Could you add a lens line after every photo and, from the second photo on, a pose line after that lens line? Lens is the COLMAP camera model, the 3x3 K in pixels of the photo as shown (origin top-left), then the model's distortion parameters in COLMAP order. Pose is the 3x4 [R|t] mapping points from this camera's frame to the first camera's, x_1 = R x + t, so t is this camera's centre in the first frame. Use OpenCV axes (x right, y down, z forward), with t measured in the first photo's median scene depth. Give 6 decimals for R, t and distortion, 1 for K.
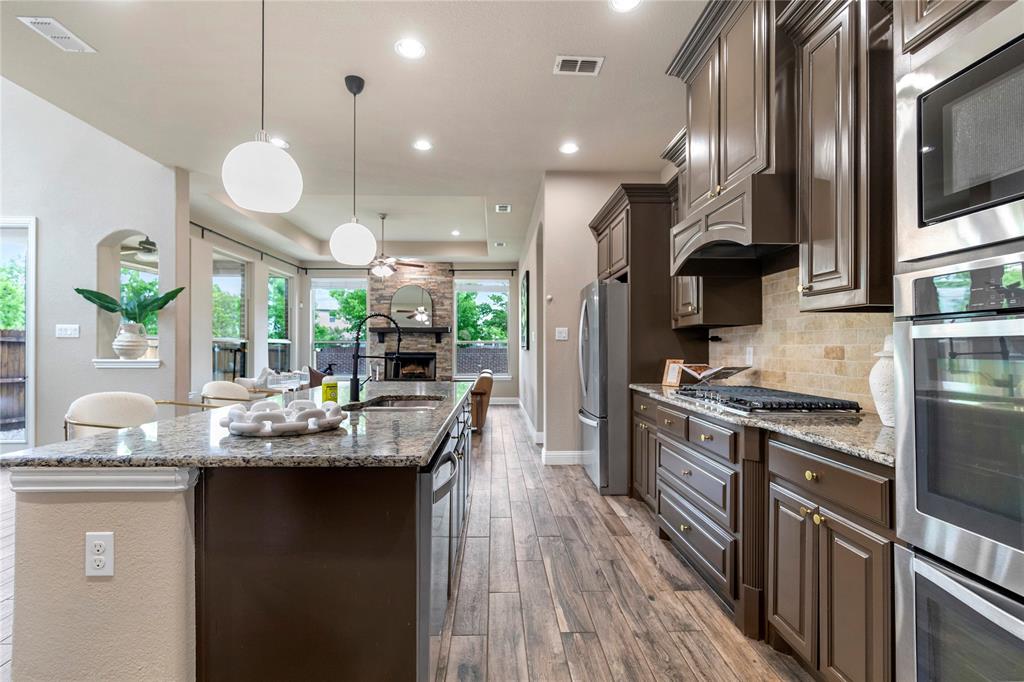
lens RADIAL K [[468.4, 0, 505.9], [0, 468.4, 346.5], [0, 0, 1]] dist [0.001772, 0.000944]
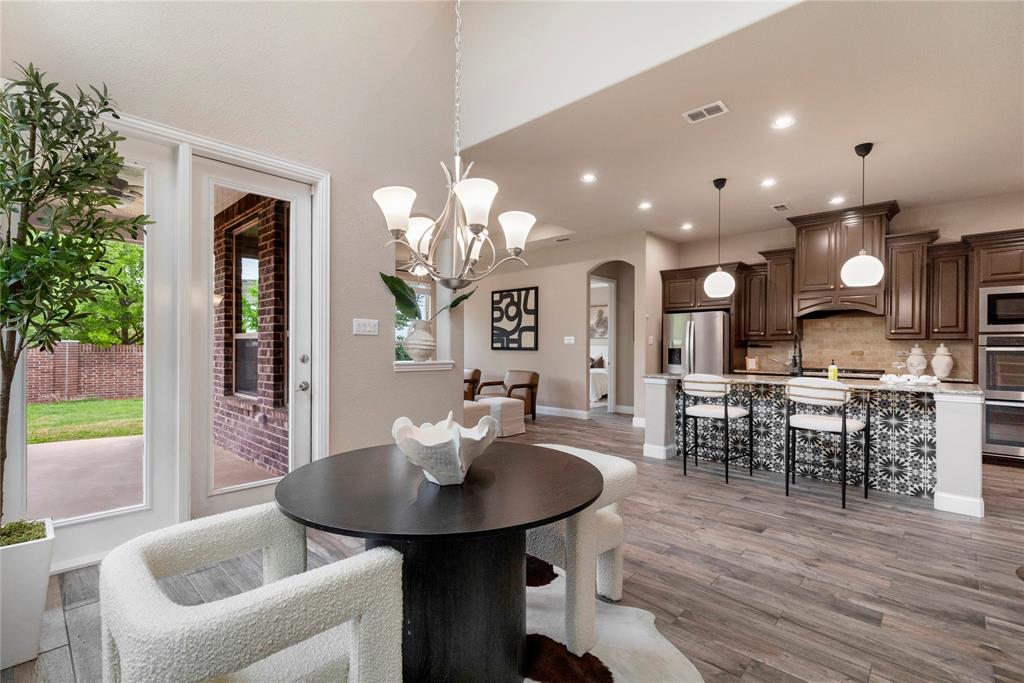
lens RADIAL K [[468.4, 0, 506.2], [0, 468.4, 348.2], [0, 0, 1]] dist [0.001772, 0.000944]
pose [[0.705973, 0.005091, 0.708220, -1.710624], [-0.009972, 0.999946, 0.002753, -0.001531], [-0.708168, -0.009005, 0.705986, 0.347452]]
